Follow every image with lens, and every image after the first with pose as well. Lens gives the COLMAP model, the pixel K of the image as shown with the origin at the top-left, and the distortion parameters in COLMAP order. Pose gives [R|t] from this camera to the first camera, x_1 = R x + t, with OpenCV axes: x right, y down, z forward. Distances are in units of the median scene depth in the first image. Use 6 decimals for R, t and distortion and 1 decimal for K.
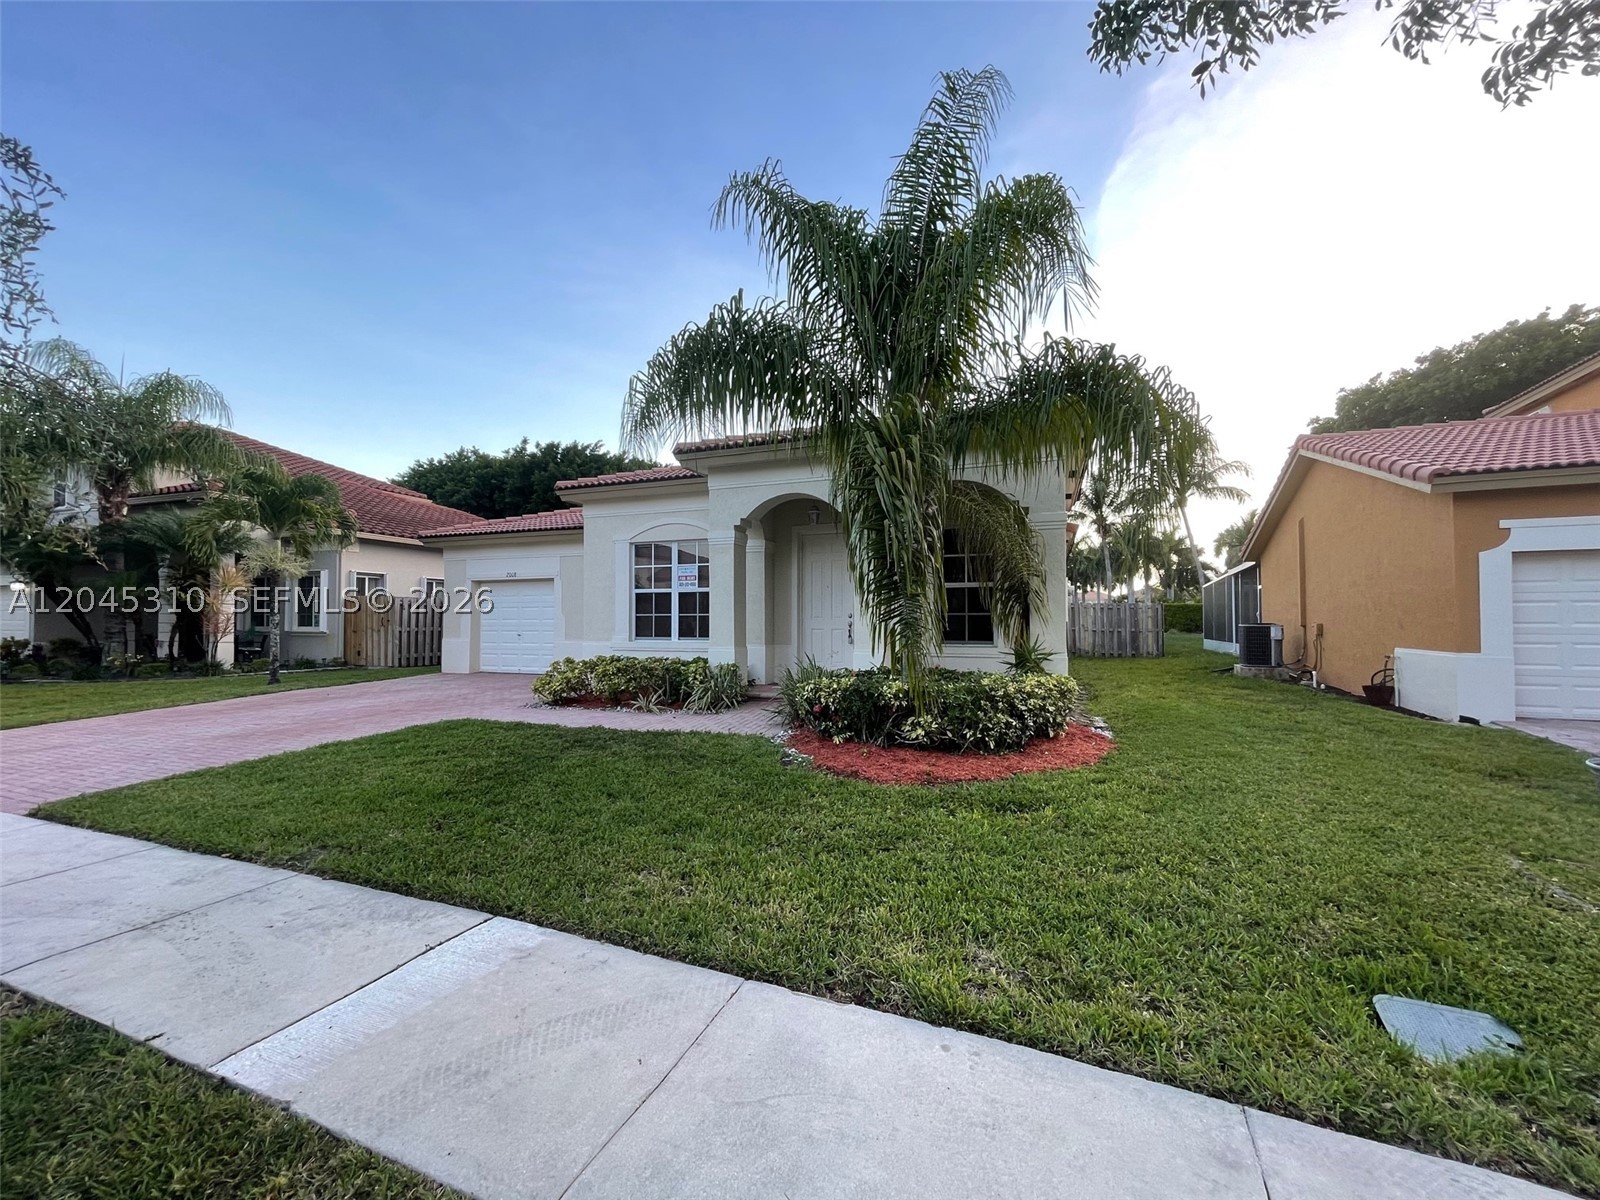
lens RADIAL K [[640.0, 0, 800.0], [0, 640.0, 600.0], [0, 0, 1]] dist [0.000652, 0.000147]
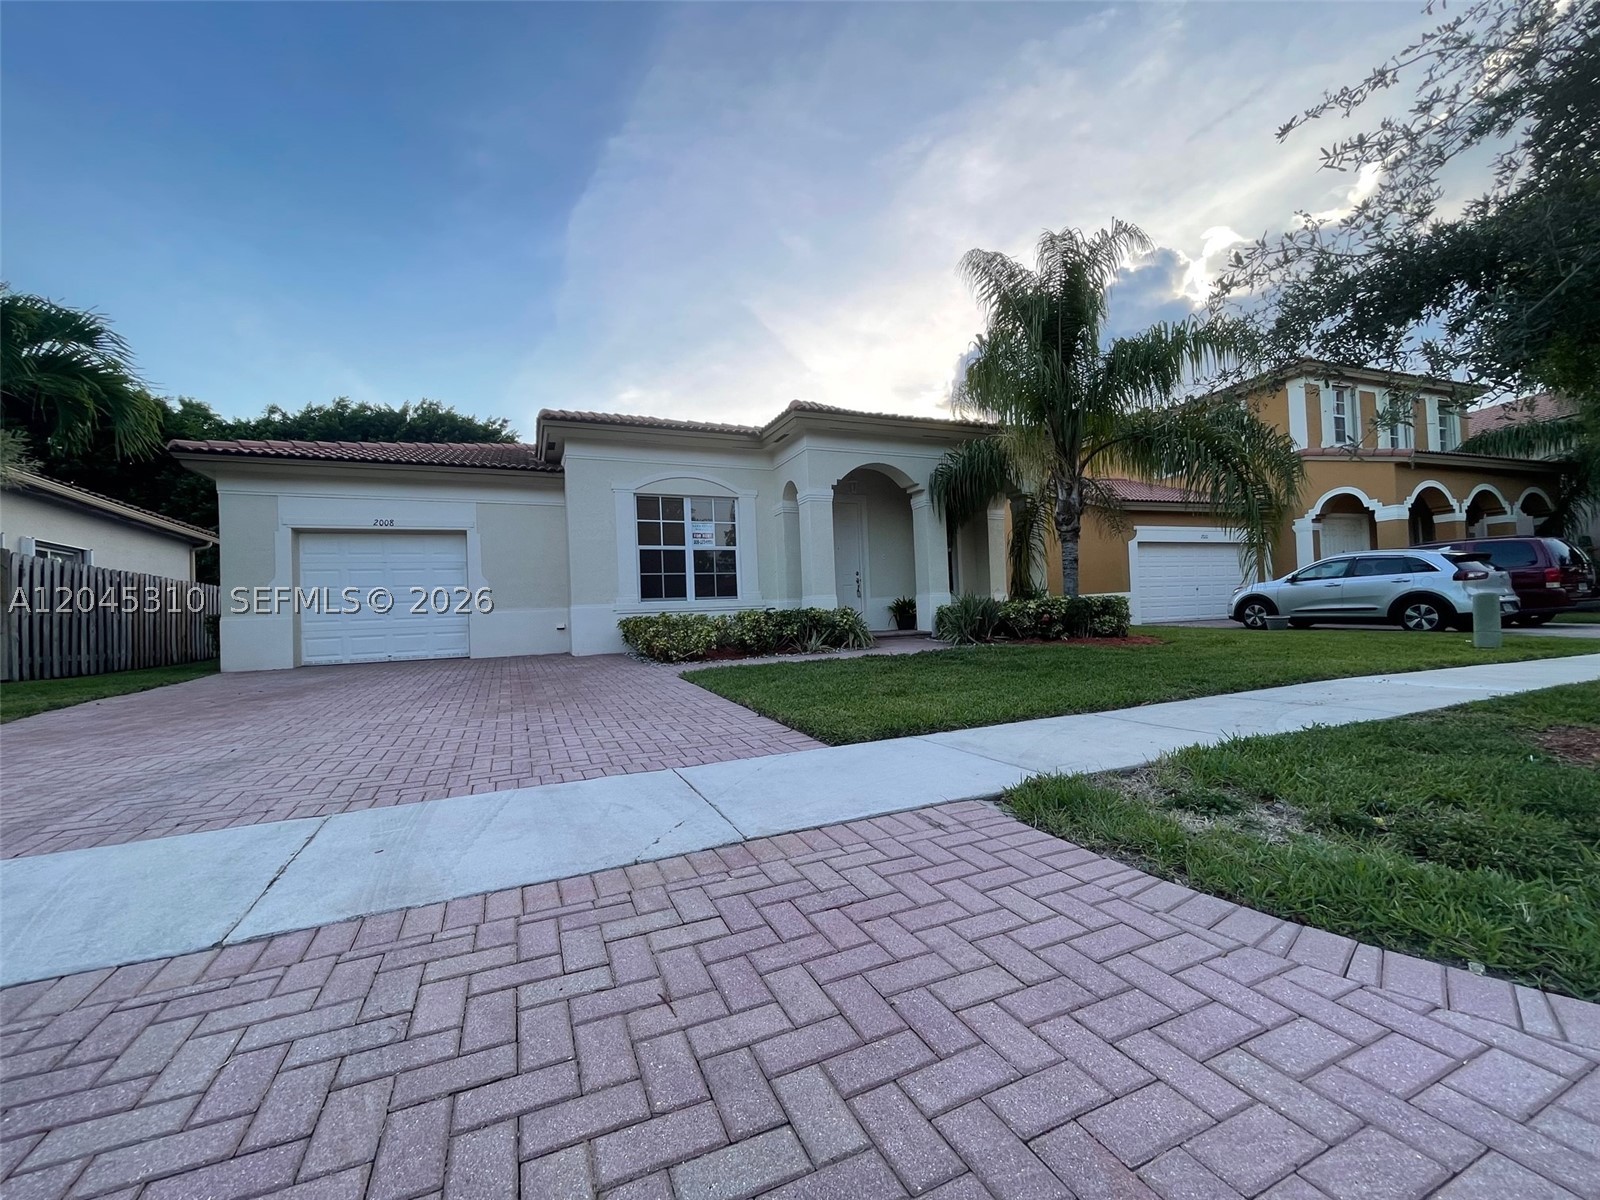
lens RADIAL K [[640.0, 0, 800.0], [0, 640.0, 600.0], [0, 0, 1]] dist [0.000652, 0.000147]
pose [[0.710792, -0.012557, 0.703290, -0.754577], [0.014888, 0.999885, 0.002806, 0.062093], [-0.703245, 0.008477, 0.710897, 0.201141]]
